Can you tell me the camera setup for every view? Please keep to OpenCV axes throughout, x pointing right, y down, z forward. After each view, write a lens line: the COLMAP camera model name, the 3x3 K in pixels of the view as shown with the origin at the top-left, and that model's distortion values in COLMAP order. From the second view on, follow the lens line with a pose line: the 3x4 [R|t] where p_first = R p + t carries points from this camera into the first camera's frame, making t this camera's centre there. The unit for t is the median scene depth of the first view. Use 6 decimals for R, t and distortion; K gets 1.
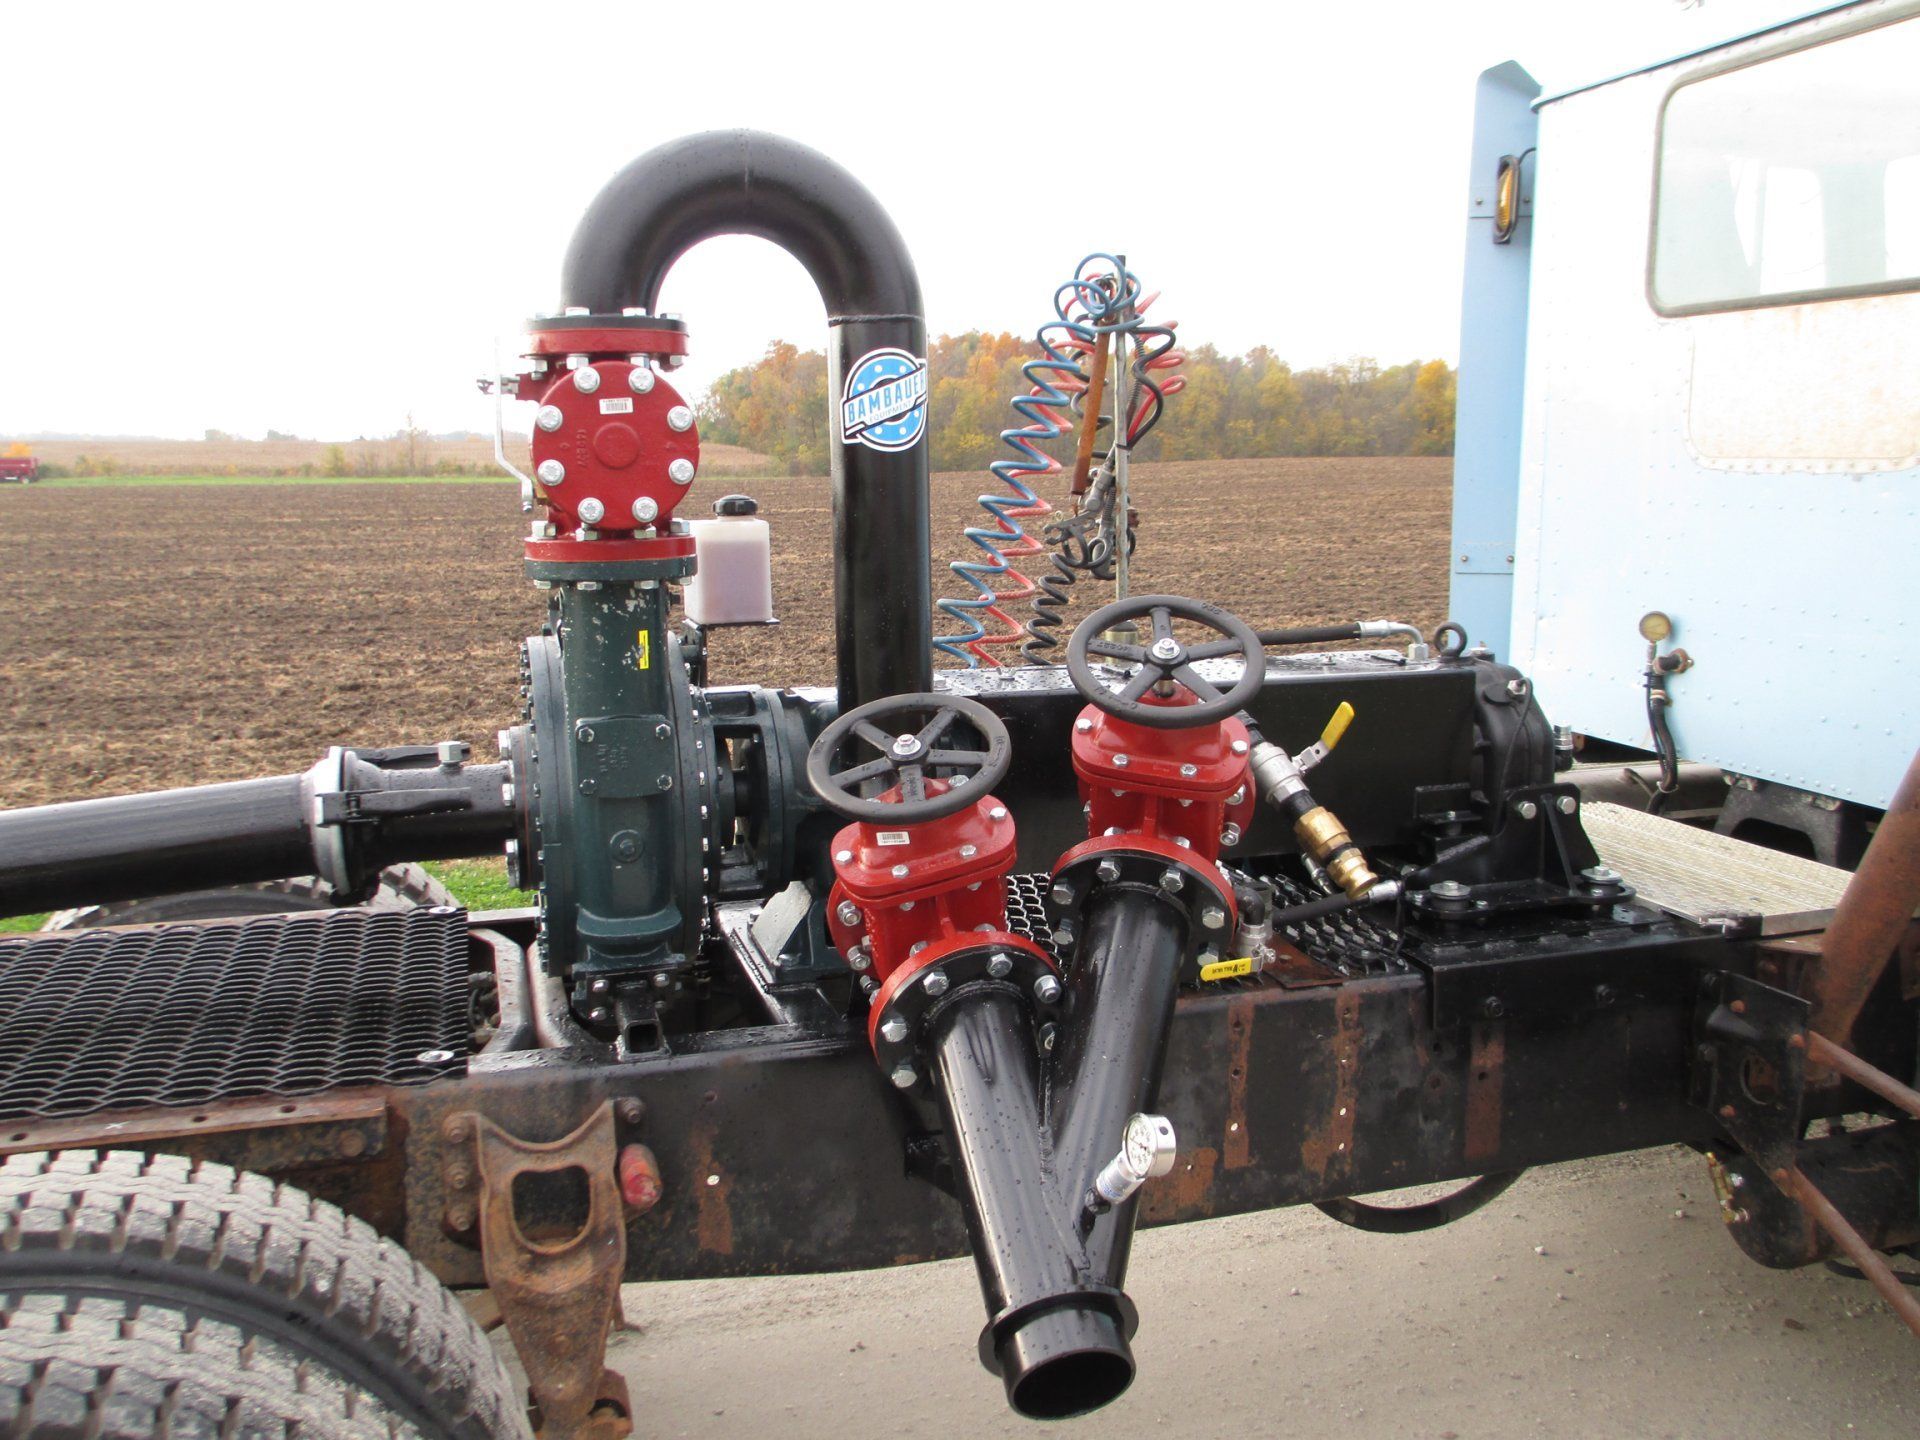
lens RADIAL K [[1591.6, 0, 965.0], [0, 1591.6, 703.6], [0, 0, 1]] dist [-0.069954, 0.031848]
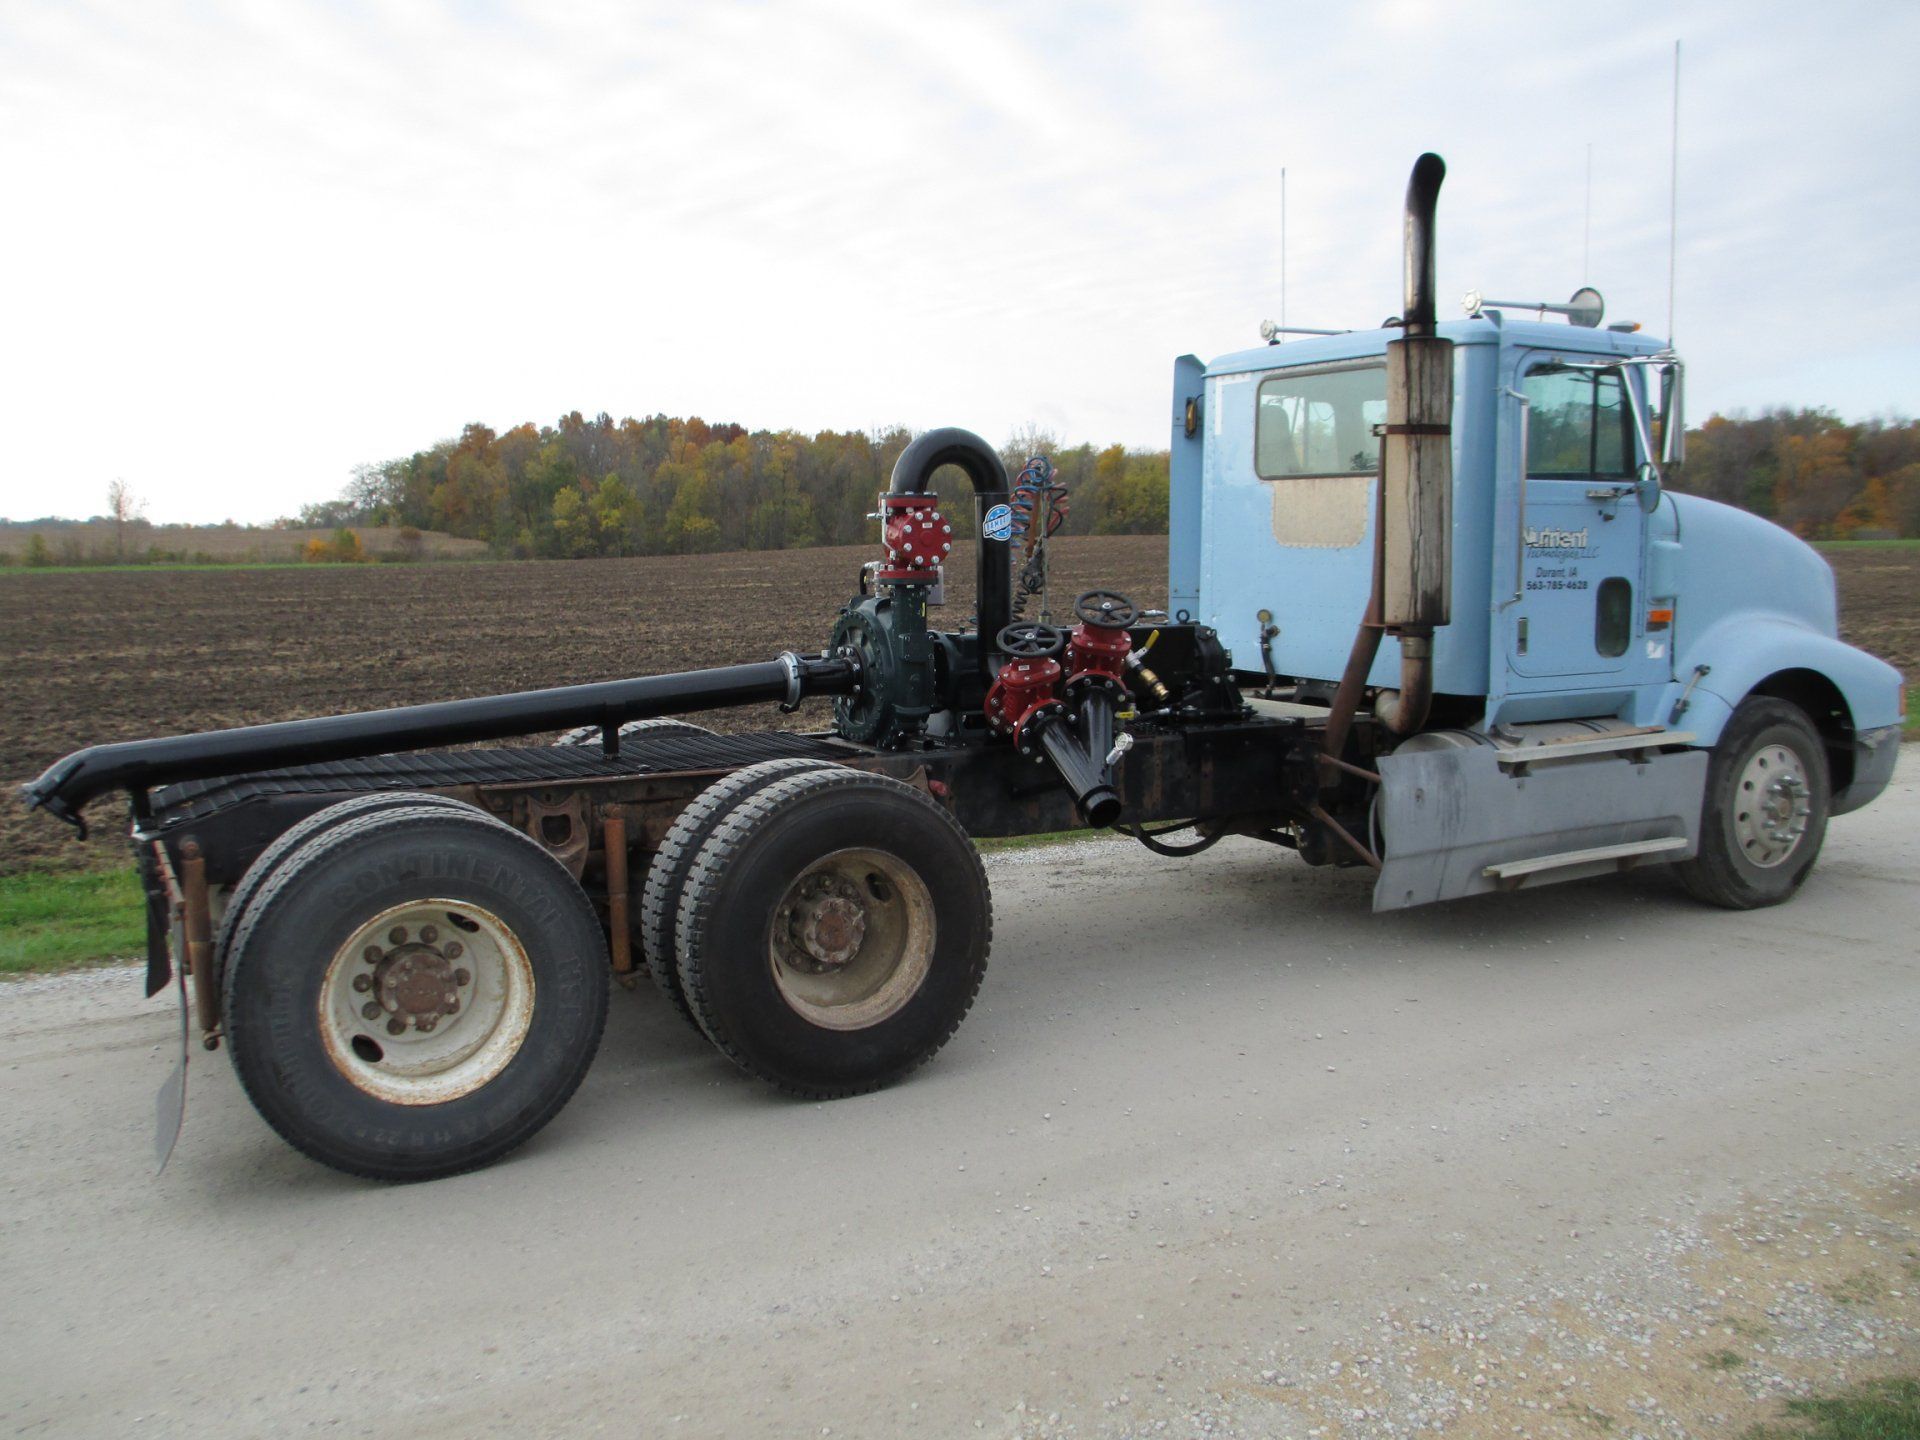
lens RADIAL K [[1591.6, 0, 955.3], [0, 1591.6, 731.5], [0, 0, 1]] dist [-0.069954, 0.031848]
pose [[0.977928, -0.023612, 0.207603, -0.644923], [0.030553, 0.999074, -0.030289, 0.235353], [-0.206695, 0.035963, 0.977744, -1.548843]]
